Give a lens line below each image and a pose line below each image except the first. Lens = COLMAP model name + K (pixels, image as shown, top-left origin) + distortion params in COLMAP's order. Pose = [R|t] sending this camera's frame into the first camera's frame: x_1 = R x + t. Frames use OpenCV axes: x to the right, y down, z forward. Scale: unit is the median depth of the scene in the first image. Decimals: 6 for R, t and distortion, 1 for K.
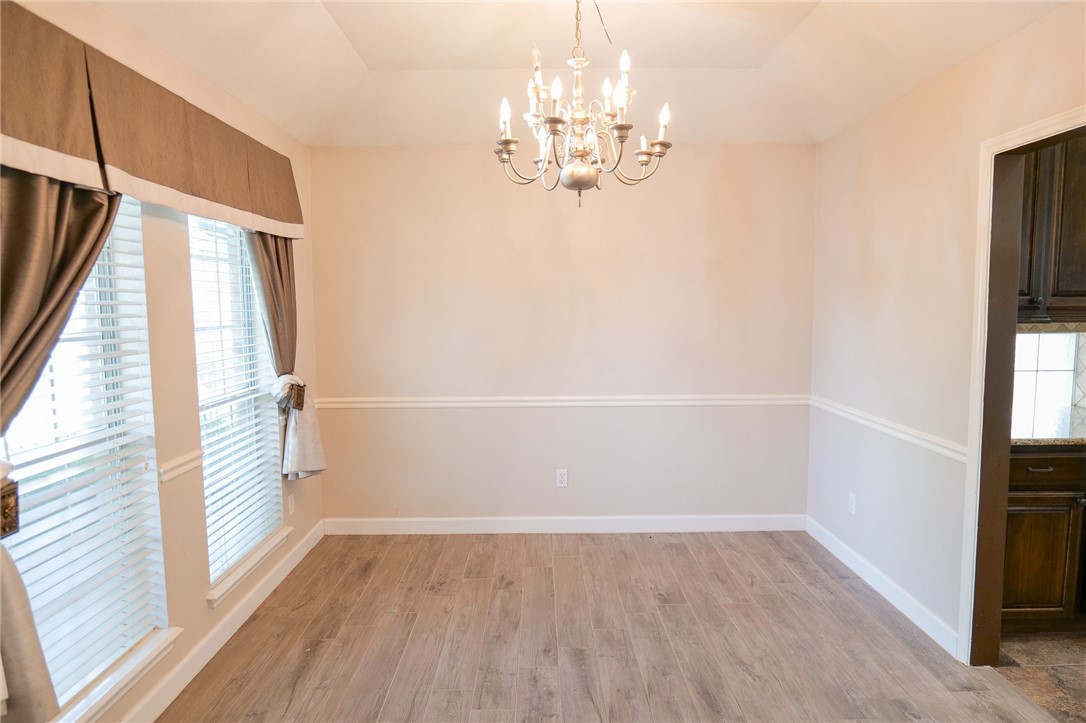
lens RADIAL K [[634.8, 0, 545.9], [0, 634.8, 357.8], [0, 0, 1]] dist [-0.027882, 0.012205]
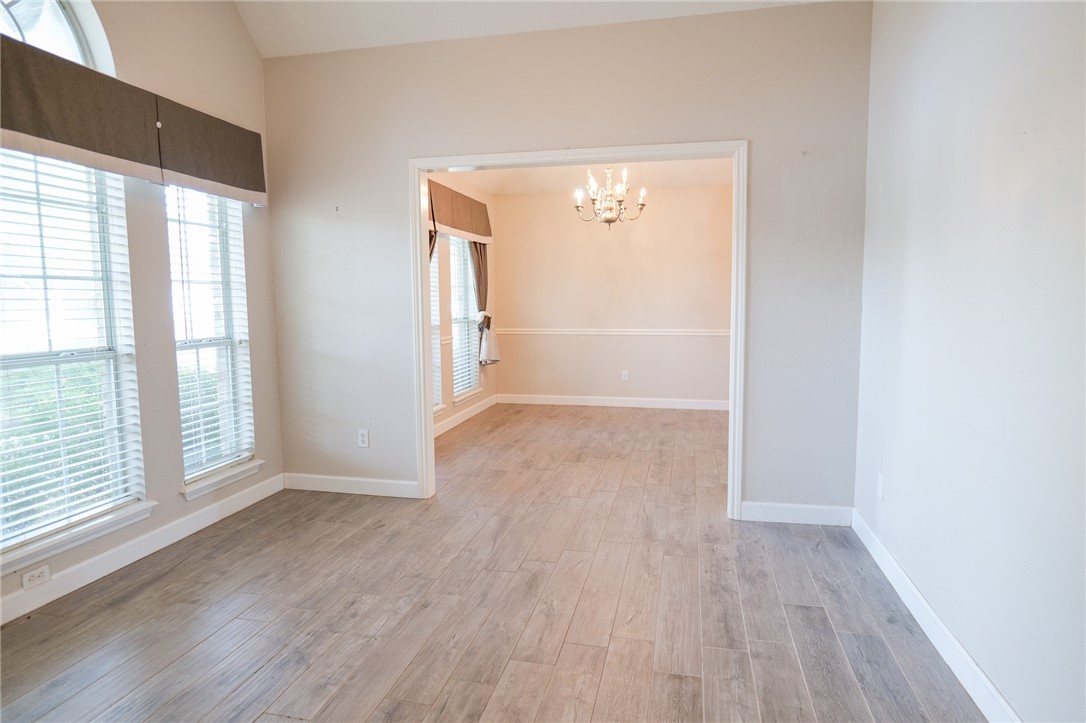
lens RADIAL K [[634.8, 0, 544.6], [0, 634.8, 355.1], [0, 0, 1]] dist [-0.027882, 0.012205]
pose [[0.973360, 0.021798, -0.228244, 0.251329], [-0.020456, 0.999757, 0.008246, 0.147204], [0.228368, -0.003357, 0.973569, -0.939813]]
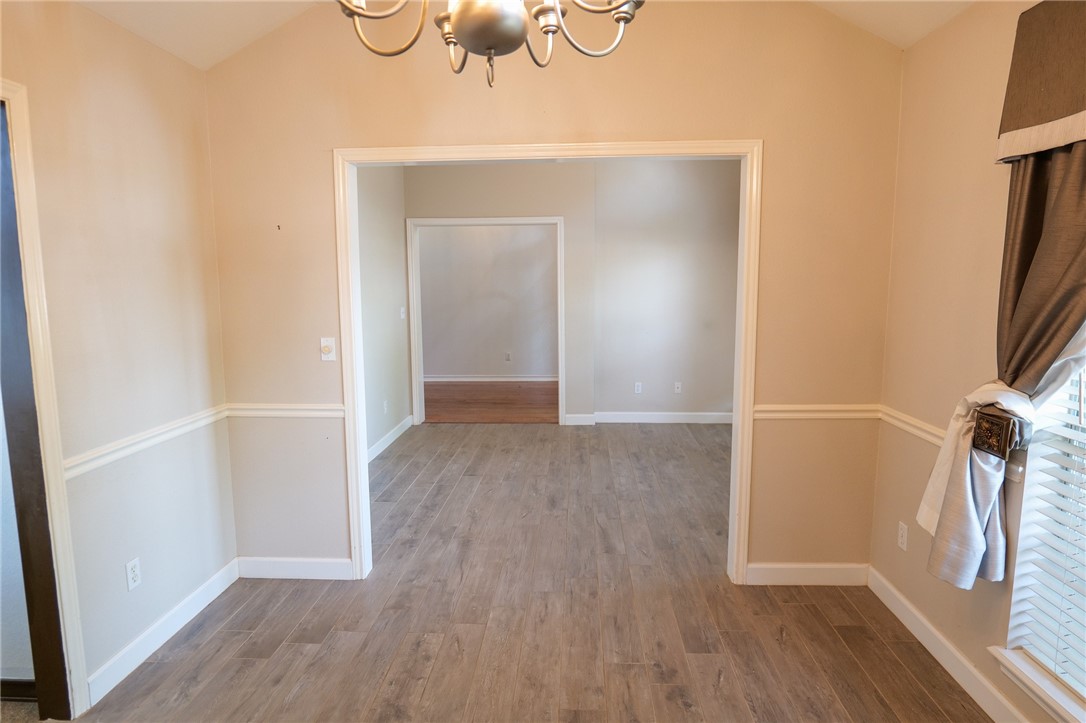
lens RADIAL K [[634.8, 0, 543.3], [0, 634.8, 363.3], [0, 0, 1]] dist [-0.027882, 0.012205]
pose [[-0.997776, 0.009212, 0.066013, -0.040051], [0.023353, 0.975939, 0.216789, -0.112372], [-0.062428, 0.217849, -0.973984, 1.224635]]
